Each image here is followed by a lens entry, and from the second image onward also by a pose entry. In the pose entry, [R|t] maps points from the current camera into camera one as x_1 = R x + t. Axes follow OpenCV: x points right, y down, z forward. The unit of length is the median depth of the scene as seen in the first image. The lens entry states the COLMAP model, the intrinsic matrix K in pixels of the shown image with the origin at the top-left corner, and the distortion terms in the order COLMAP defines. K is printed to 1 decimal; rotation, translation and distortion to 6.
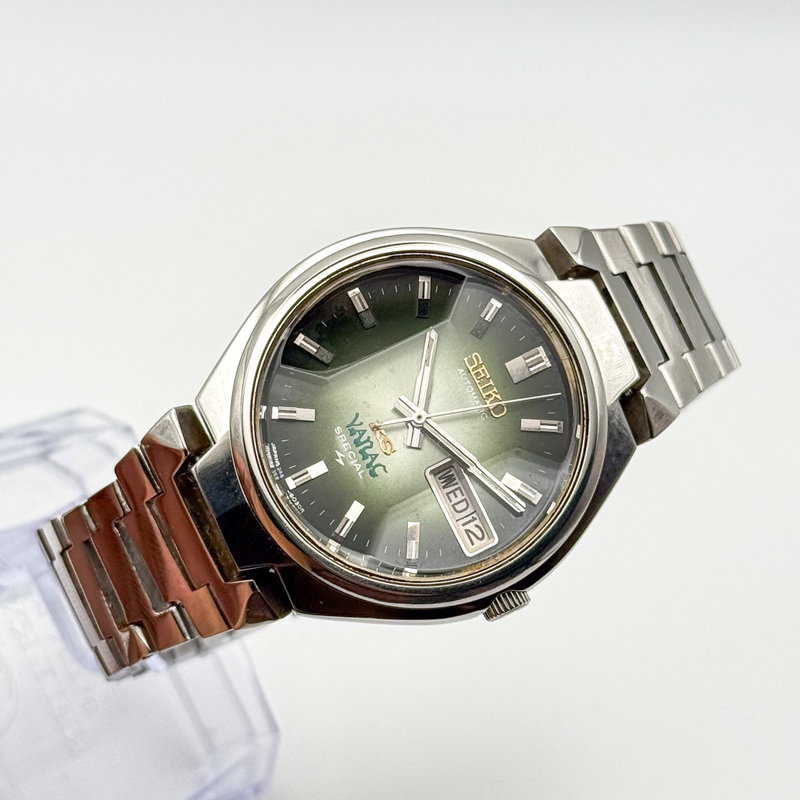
lens RADIAL K [[2566.5, 0, 403.7], [0, 2566.5, 435.7], [0, 0, 1]] dist [-0.025867, 1.907751]
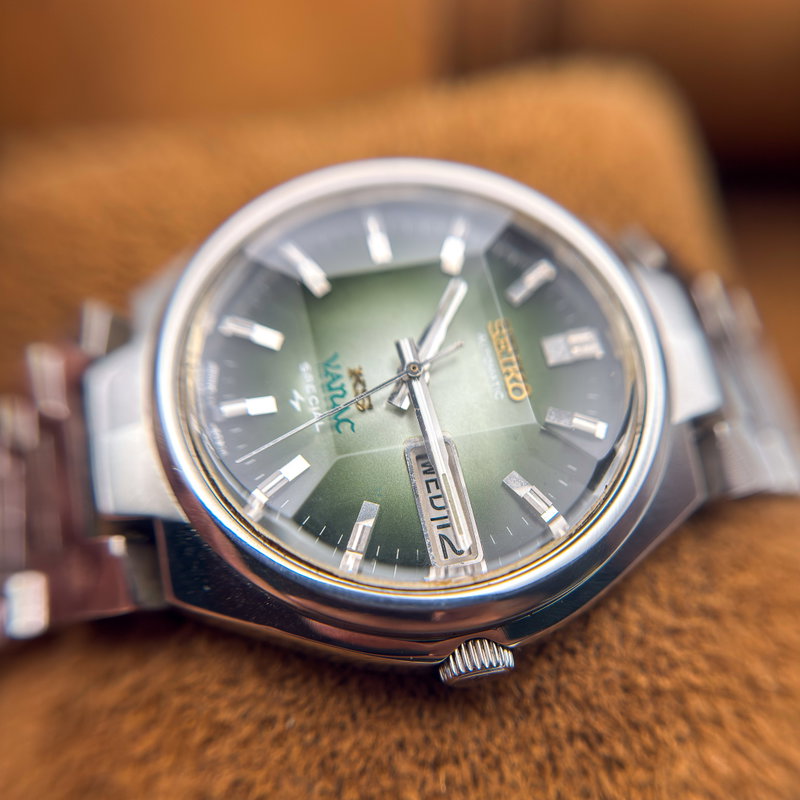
lens RADIAL K [[896.7, 0, 410.7], [0, 896.7, 422.4], [0, 0, 1]] dist [0.668432, -0.939653]
pose [[0.970421, 0.213924, -0.111890, 0.037683], [-0.237665, 0.927941, -0.287125, 0.082025], [0.042404, 0.305224, 0.951336, 0.750204]]
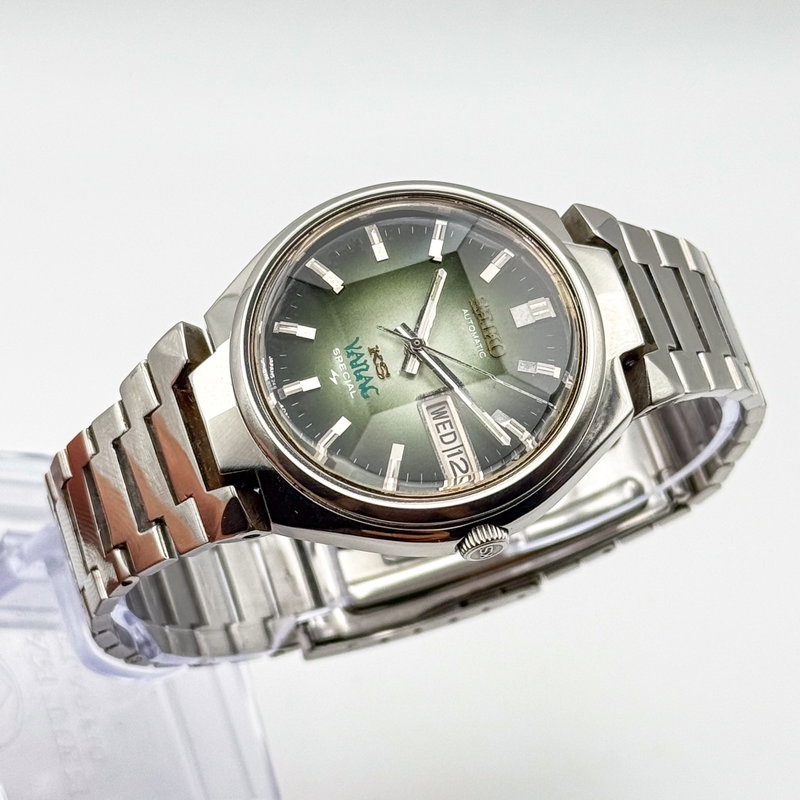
lens RADIAL K [[2566.5, 0, 403.7], [0, 2566.5, 435.7], [0, 0, 1]] dist [-0.025867, 1.907751]
pose [[0.989043, 0.102357, -0.106379, 0.111018], [-0.125551, 0.962270, -0.241399, 0.269350], [0.077657, 0.252110, 0.964578, 0.037343]]
